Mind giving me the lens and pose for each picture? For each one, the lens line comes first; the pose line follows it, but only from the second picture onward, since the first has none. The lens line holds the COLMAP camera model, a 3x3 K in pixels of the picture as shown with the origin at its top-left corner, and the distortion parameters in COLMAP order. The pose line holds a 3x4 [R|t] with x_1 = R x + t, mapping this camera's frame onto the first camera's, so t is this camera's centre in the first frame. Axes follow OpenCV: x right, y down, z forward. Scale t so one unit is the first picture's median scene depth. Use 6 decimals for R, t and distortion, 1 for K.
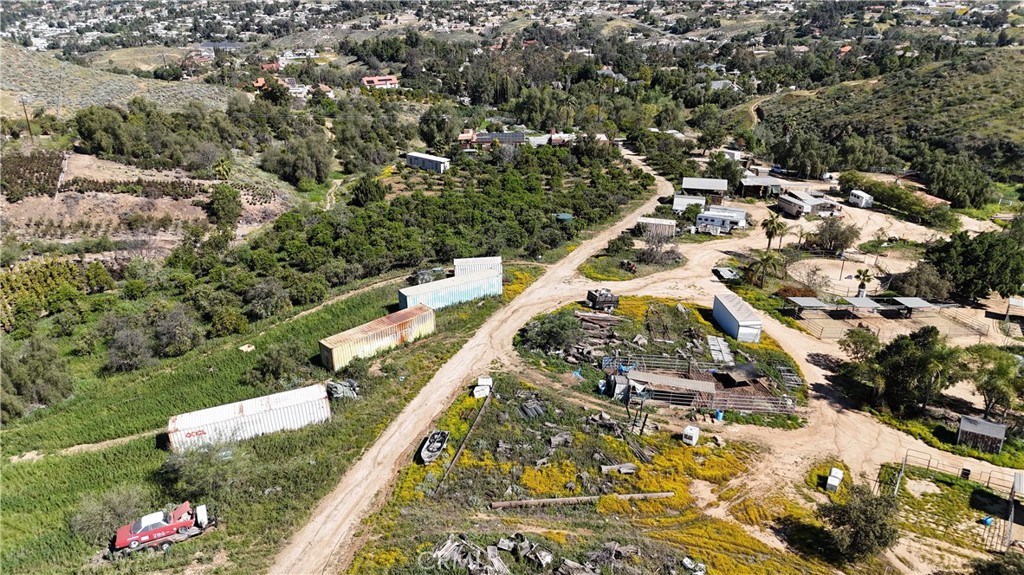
lens RADIAL K [[757.6, 0, 512.0], [0, 757.6, 287.5], [0, 0, 1]] dist [0.088721, -0.082868]
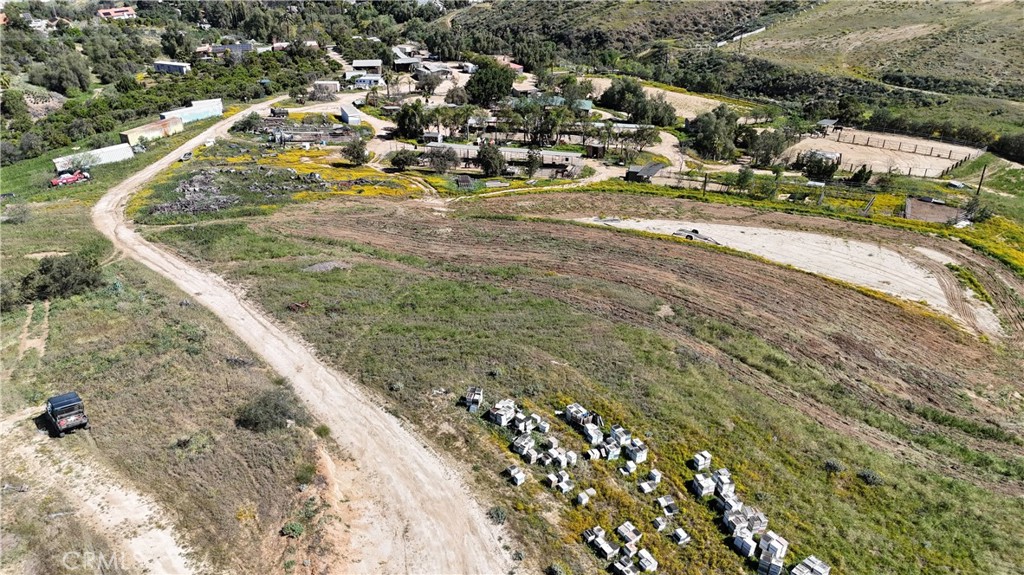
lens RADIAL K [[757.6, 0, 512.0], [0, 757.6, 287.5], [0, 0, 1]] dist [0.088721, -0.082868]
pose [[0.956822, -0.146920, 0.250811, 0.057476], [0.124742, 0.986908, 0.102230, 0.140288], [-0.262547, -0.066530, 0.962623, -0.439540]]
